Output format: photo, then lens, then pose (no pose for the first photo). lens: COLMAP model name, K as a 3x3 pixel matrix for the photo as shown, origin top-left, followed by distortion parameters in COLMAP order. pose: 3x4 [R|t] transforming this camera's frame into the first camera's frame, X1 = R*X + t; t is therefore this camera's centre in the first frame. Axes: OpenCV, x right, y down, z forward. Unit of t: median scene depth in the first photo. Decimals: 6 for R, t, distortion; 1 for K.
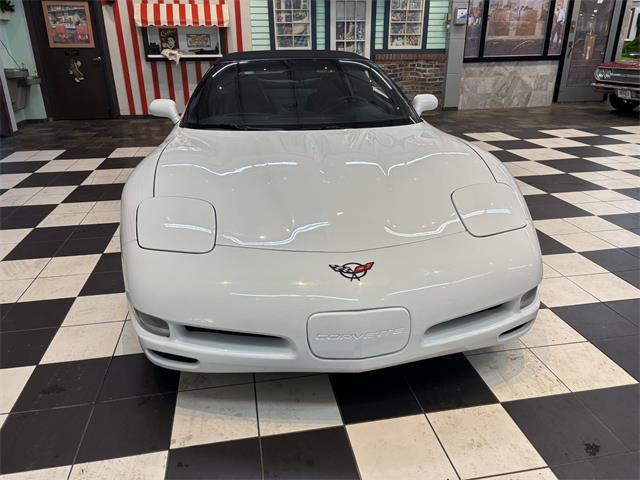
lens RADIAL K [[483.3, 0, 320.4], [0, 483.3, 243.2], [0, 0, 1]] dist [0.046282, -0.054551]
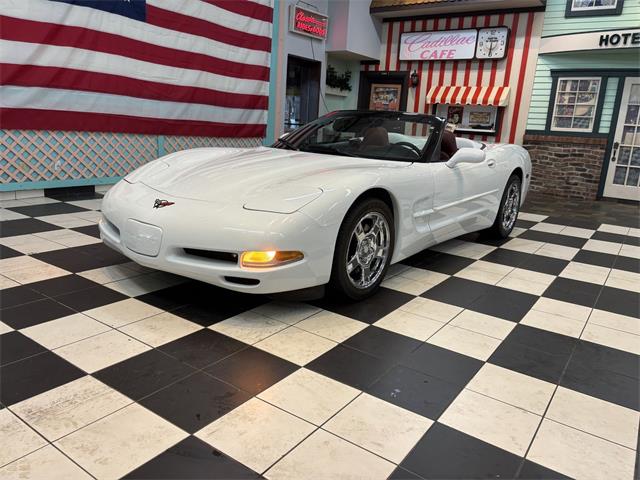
lens RADIAL K [[483.3, 0, 318.0], [0, 483.3, 236.2], [0, 0, 1]] dist [0.046282, -0.054551]
pose [[0.697076, 0.213342, -0.684522, 0.305253], [-0.334520, 0.941200, -0.047314, 0.011784], [0.634178, 0.261968, 0.727455, 0.035920]]
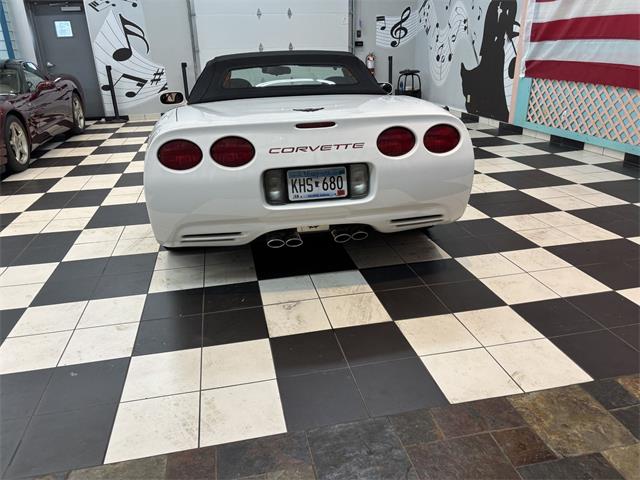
lens RADIAL K [[483.3, 0, 313.4], [0, 483.3, 236.1], [0, 0, 1]] dist [0.046282, -0.054551]
pose [[-0.999050, 0.043419, -0.003814, -0.045447], [0.028636, 0.719831, 0.693558, -0.358350], [0.032859, 0.692790, -0.720390, 0.871421]]
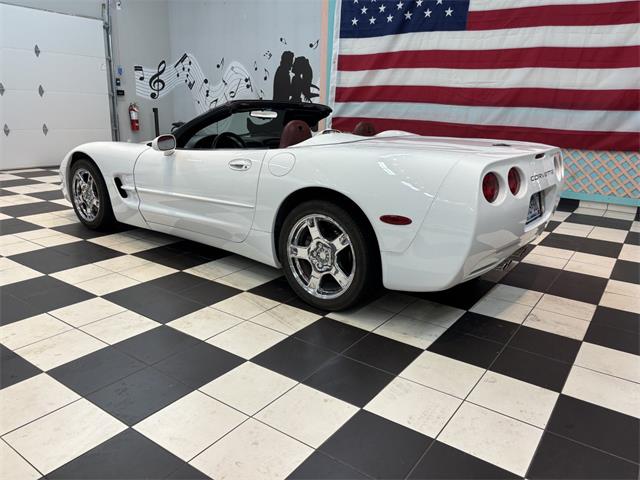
lens RADIAL K [[483.3, 0, 319.8], [0, 483.3, 239.6], [0, 0, 1]] dist [0.046282, -0.054551]
pose [[-0.713859, 0.173686, -0.678408, 0.277759], [-0.288977, 0.809366, 0.511292, -0.291143], [0.637885, 0.561035, -0.527582, 0.740108]]
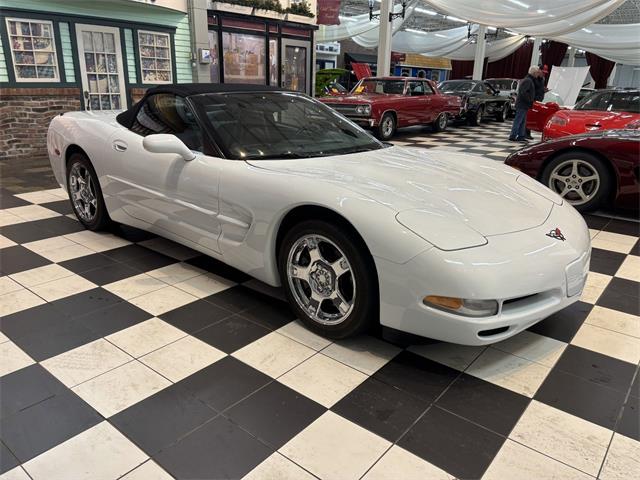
lens RADIAL K [[483.3, 0, 317.0], [0, 483.3, 240.9], [0, 0, 1]] dist [0.046282, -0.054551]
pose [[0.762890, -0.177432, 0.621704, -0.270369], [0.220883, 0.975273, 0.007295, -0.018539], [-0.607626, 0.131758, 0.783218, 0.058455]]
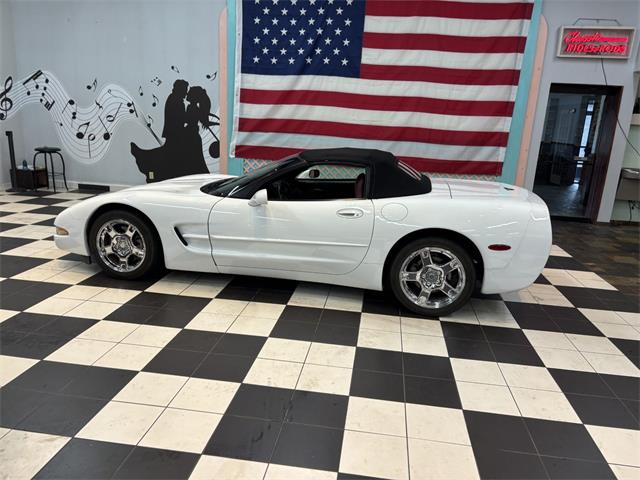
lens RADIAL K [[483.3, 0, 322.1], [0, 483.3, 243.5], [0, 0, 1]] dist [0.046282, -0.054551]
pose [[-0.307854, 0.226979, -0.923962, 0.489450], [-0.407843, 0.845896, 0.343691, -0.256568], [0.859587, 0.482639, -0.167841, 0.554841]]
